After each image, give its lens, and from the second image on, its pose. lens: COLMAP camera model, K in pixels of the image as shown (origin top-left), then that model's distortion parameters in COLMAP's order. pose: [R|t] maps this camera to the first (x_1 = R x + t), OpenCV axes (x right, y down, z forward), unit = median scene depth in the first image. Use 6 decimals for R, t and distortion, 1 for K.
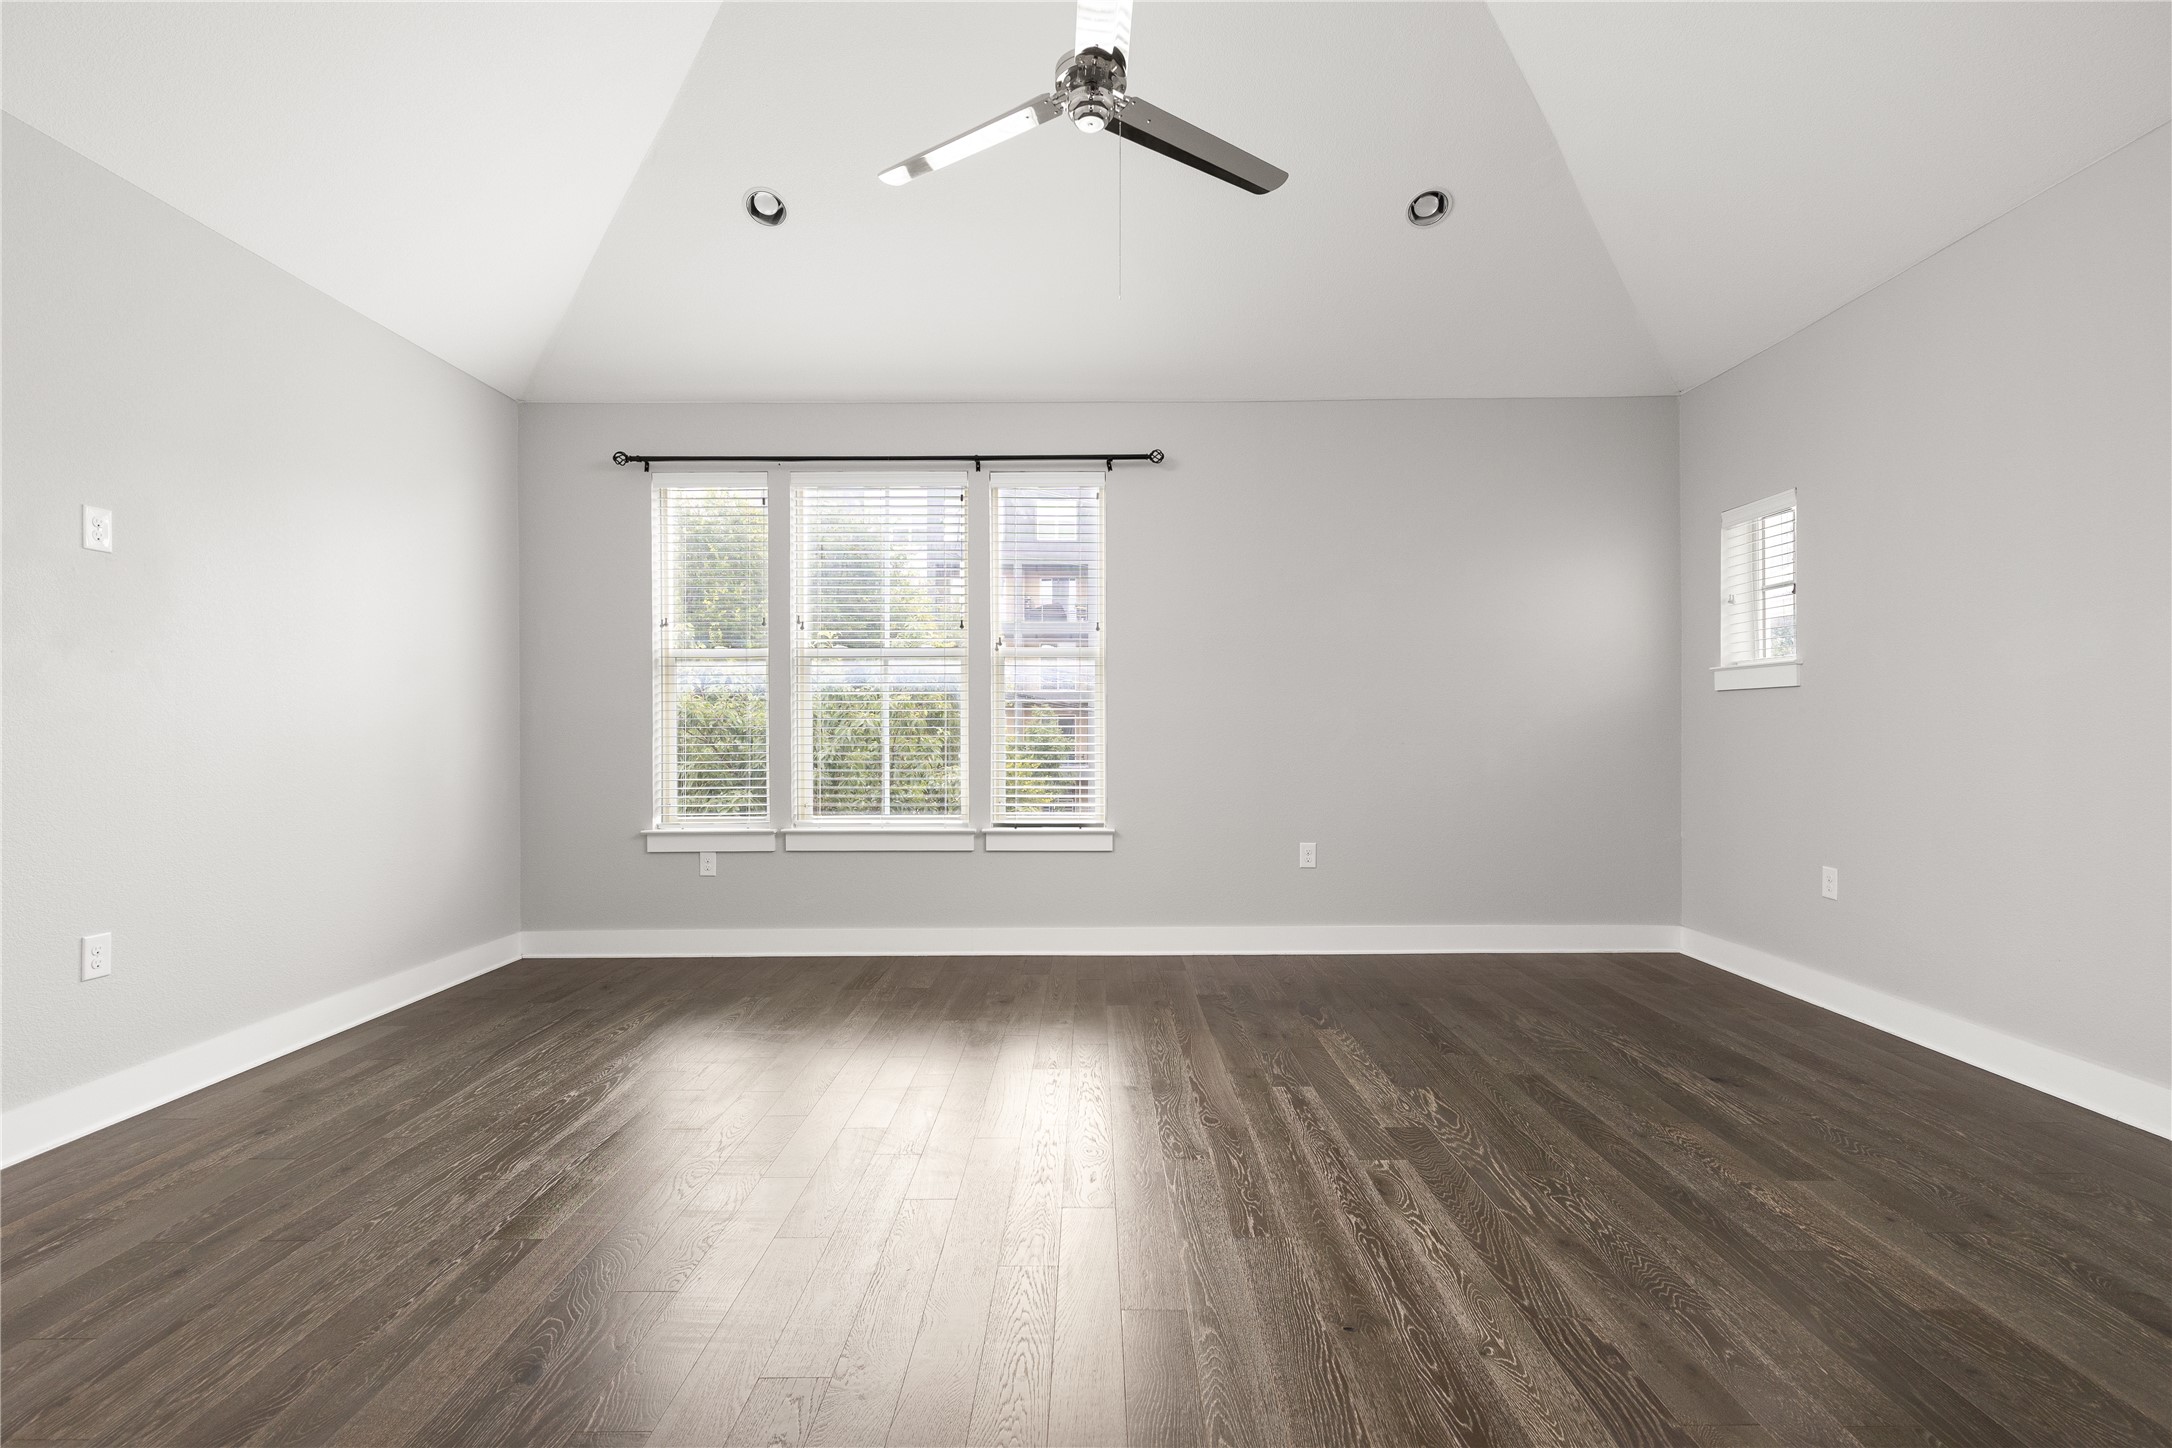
lens RADIAL K [[985.4, 0, 1086.0], [0, 985.4, 724.0], [0, 0, 1]] dist [0.004202, 0.000142]
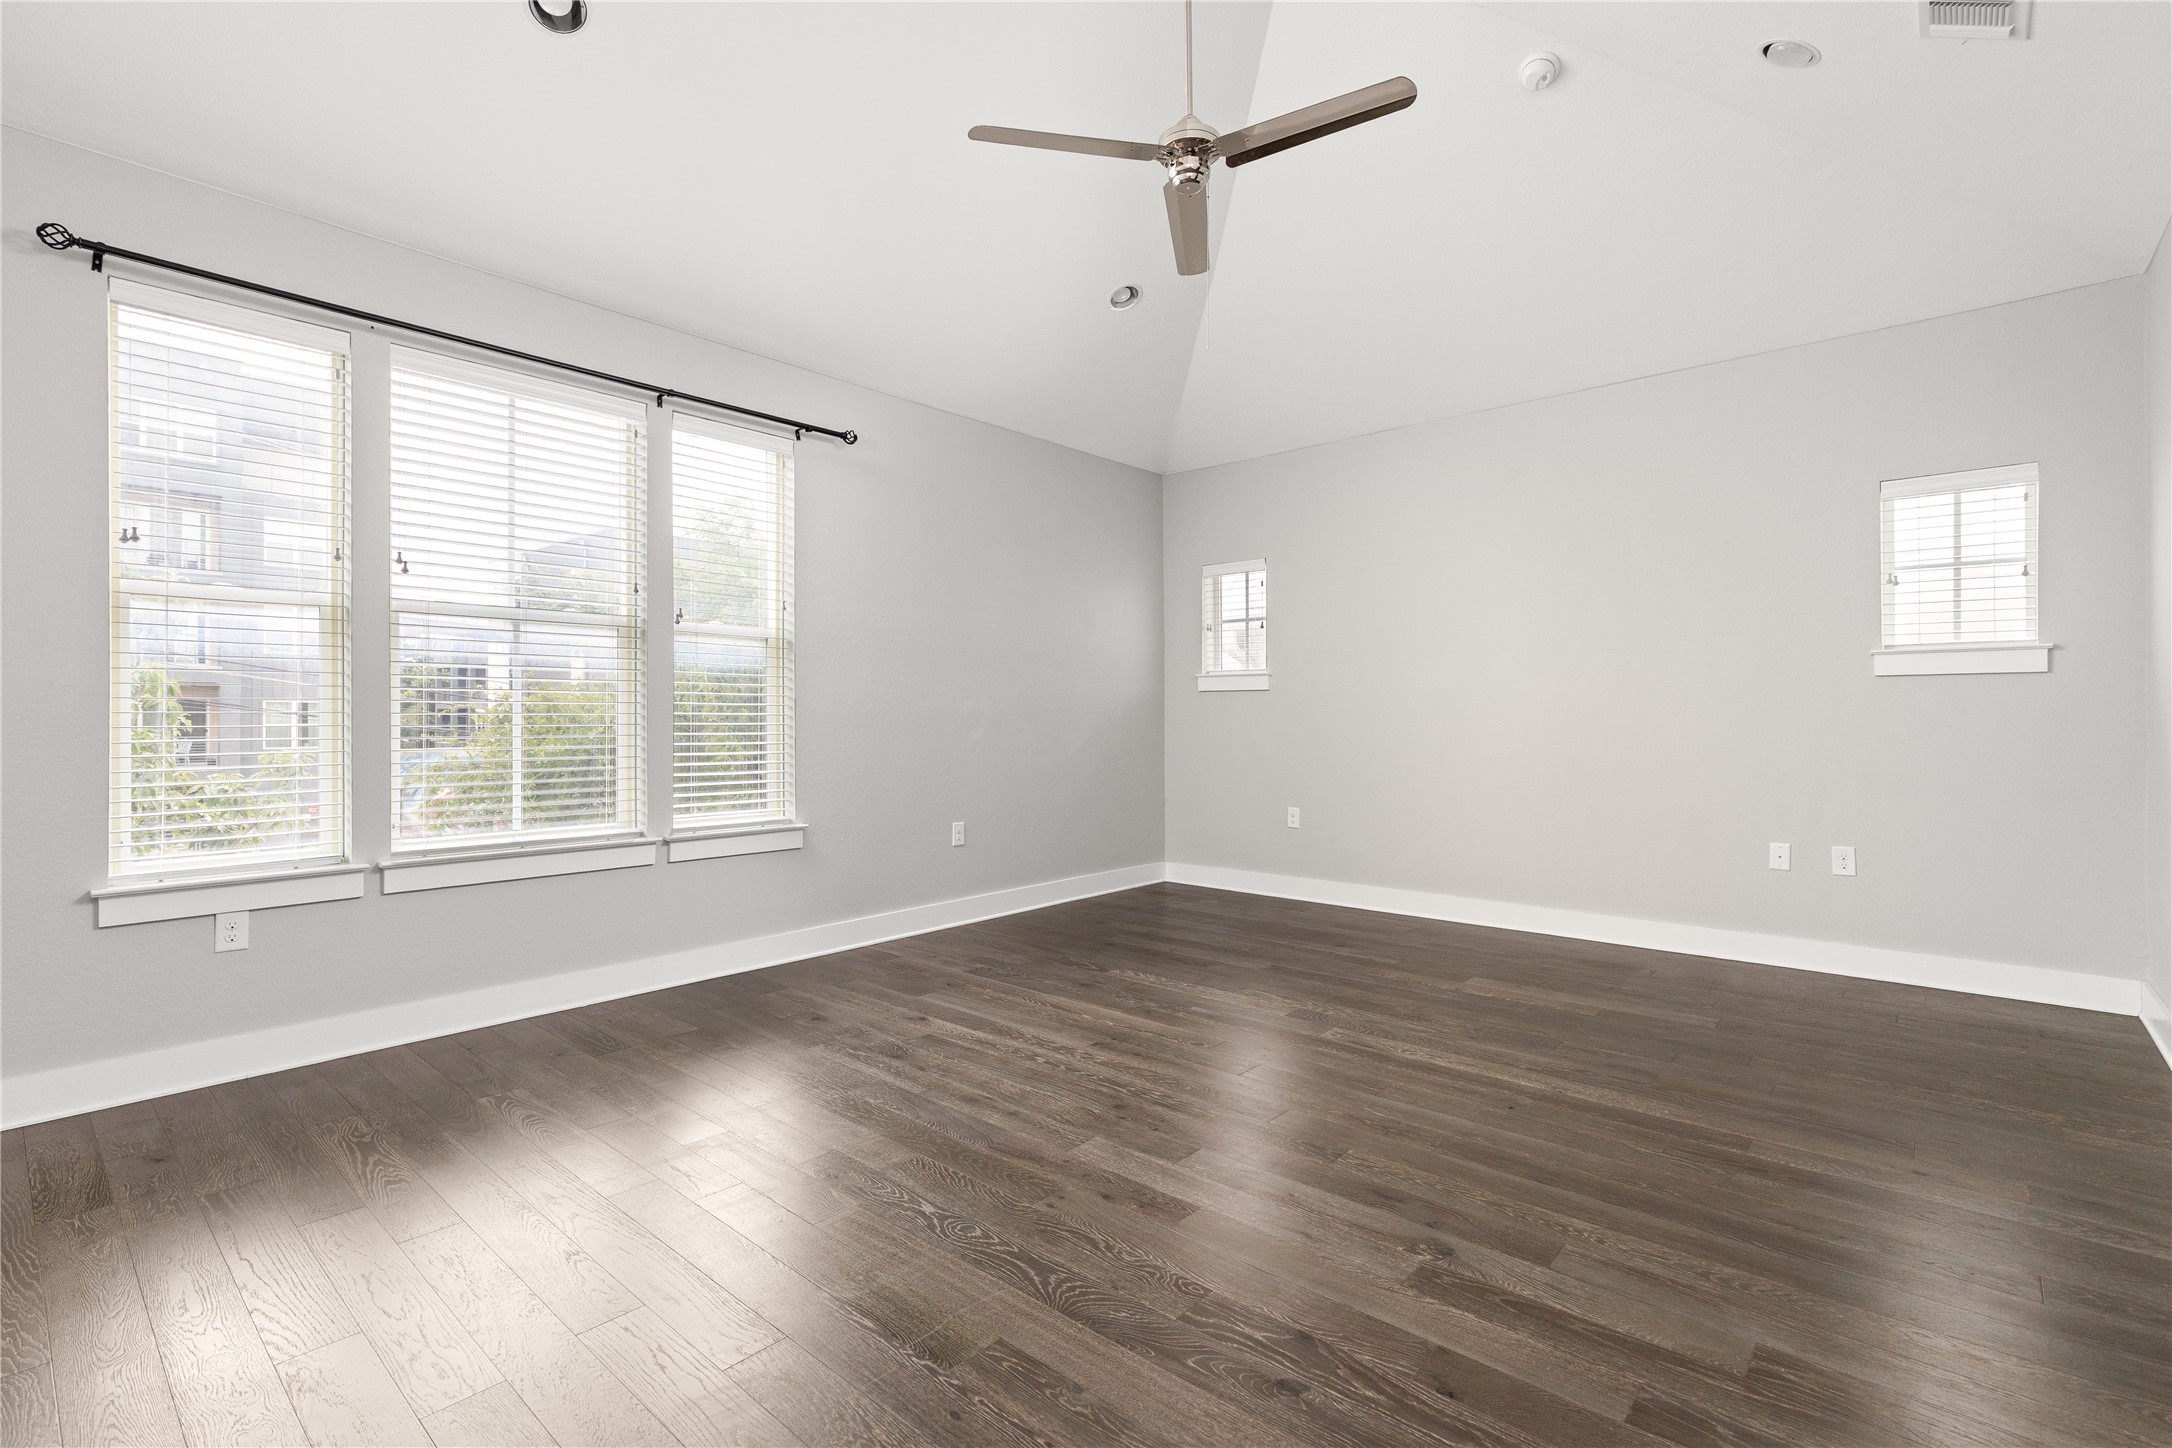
lens RADIAL K [[971.9, 0, 1092.3], [0, 971.9, 714.4], [0, 0, 1]] dist [0.002440, -0.000104]
pose [[0.663212, 0.005028, 0.748415, -0.506878], [-0.003981, 0.999987, -0.003190, 0.004717], [-0.748421, -0.000864, 0.663223, 0.192541]]
